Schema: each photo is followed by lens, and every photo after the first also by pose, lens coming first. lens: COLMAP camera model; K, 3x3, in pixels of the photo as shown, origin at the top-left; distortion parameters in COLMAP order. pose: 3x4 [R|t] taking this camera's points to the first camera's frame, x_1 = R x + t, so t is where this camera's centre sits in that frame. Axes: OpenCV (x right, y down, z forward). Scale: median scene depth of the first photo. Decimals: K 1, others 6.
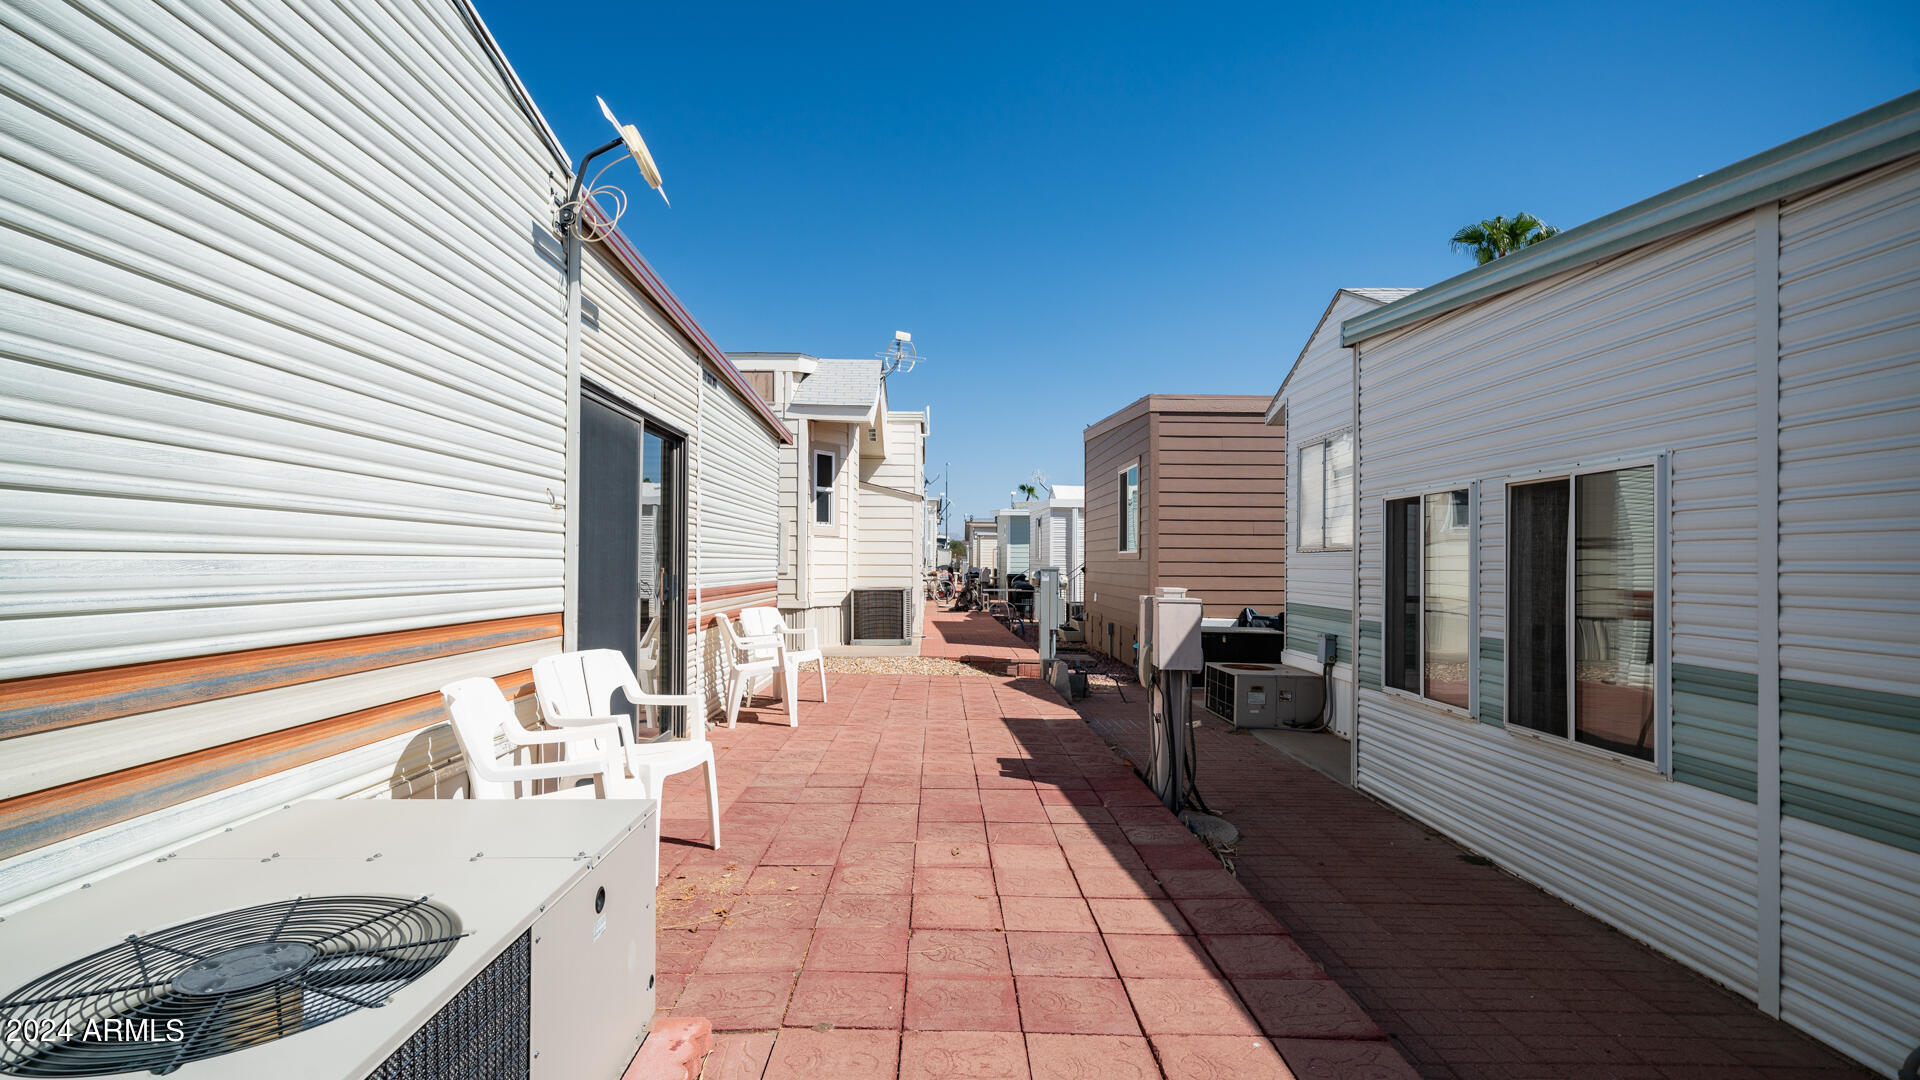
lens RADIAL K [[875.8, 0, 953.8], [0, 875.8, 551.7], [0, 0, 1]] dist [-0.000208, -0.000463]
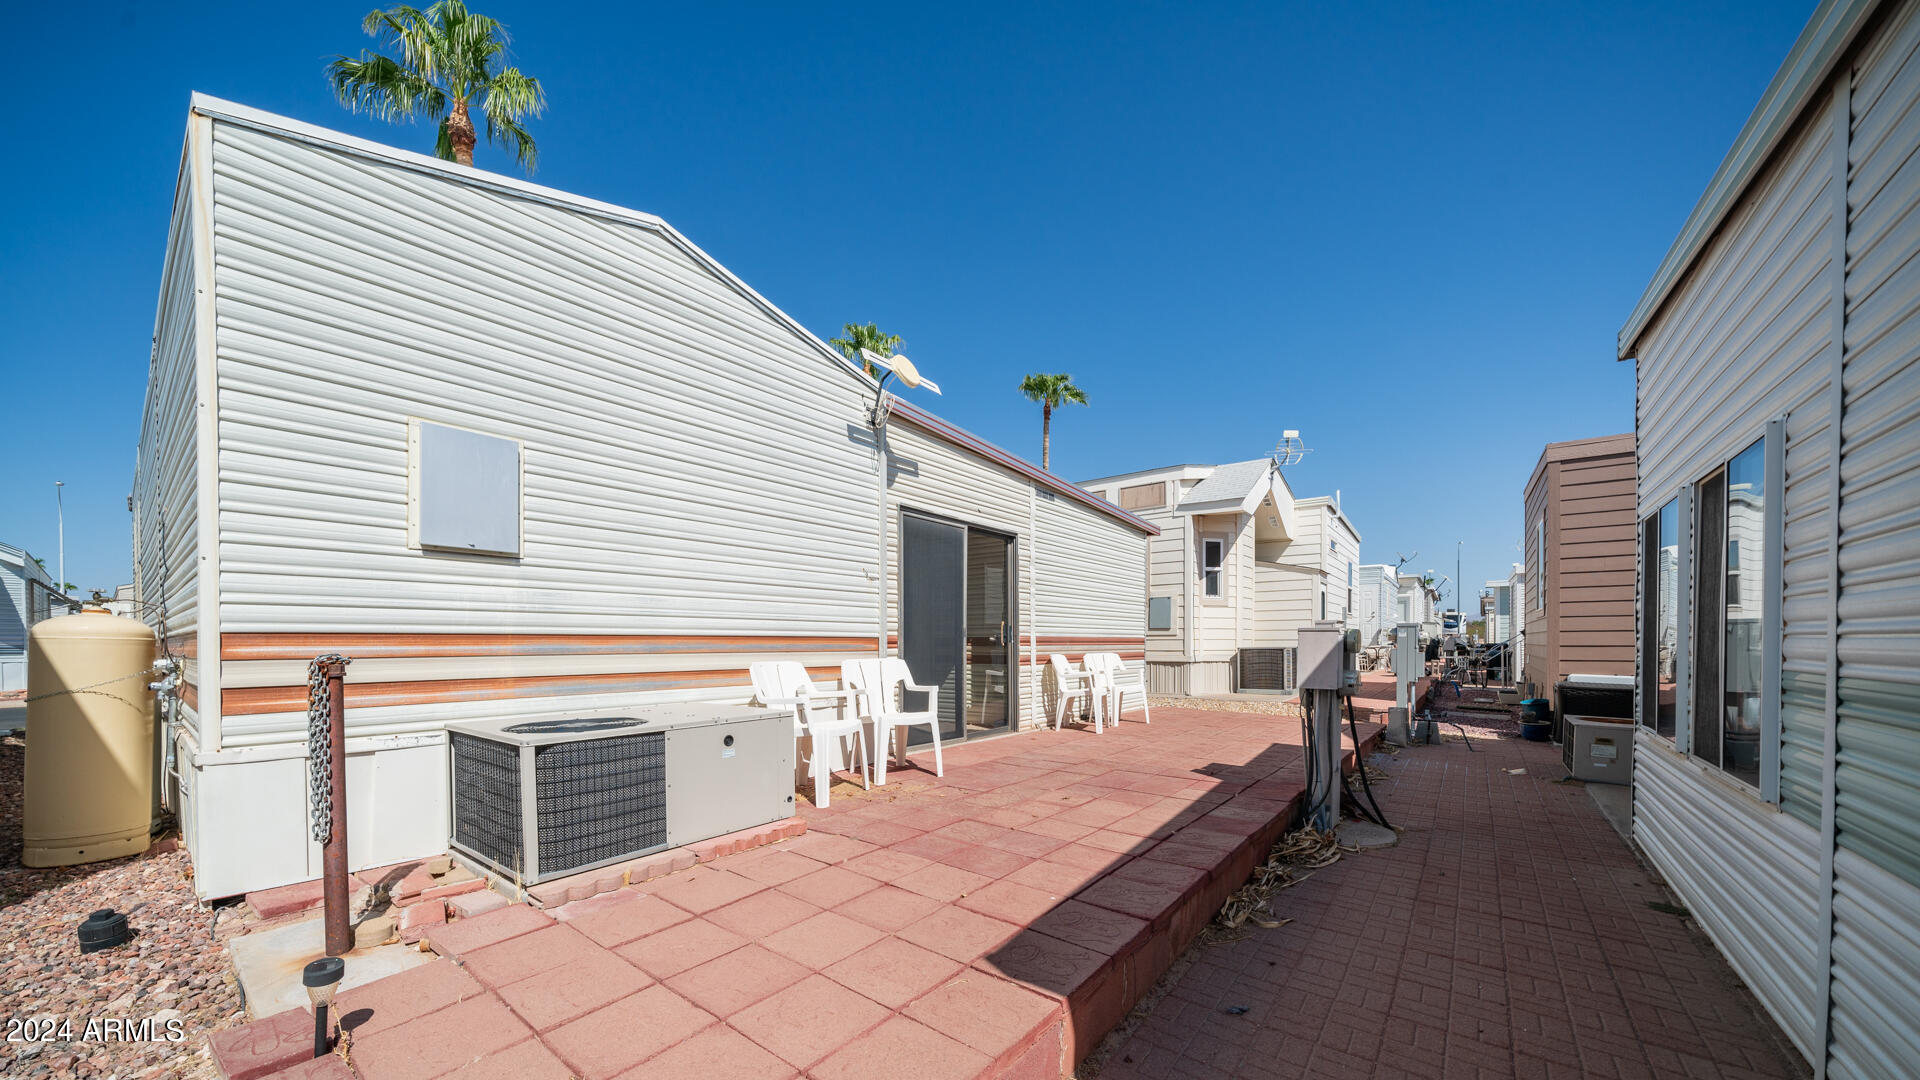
lens RADIAL K [[668.1, 0, 944.1], [0, 668.1, 644.0], [0, 0, 1]] dist [-0.003194, -0.000056]
pose [[0.784198, -0.007709, -0.620462, 0.193007], [0.017962, 0.999786, 0.010280, 0.026743], [0.620250, -0.019207, 0.784169, 0.004547]]
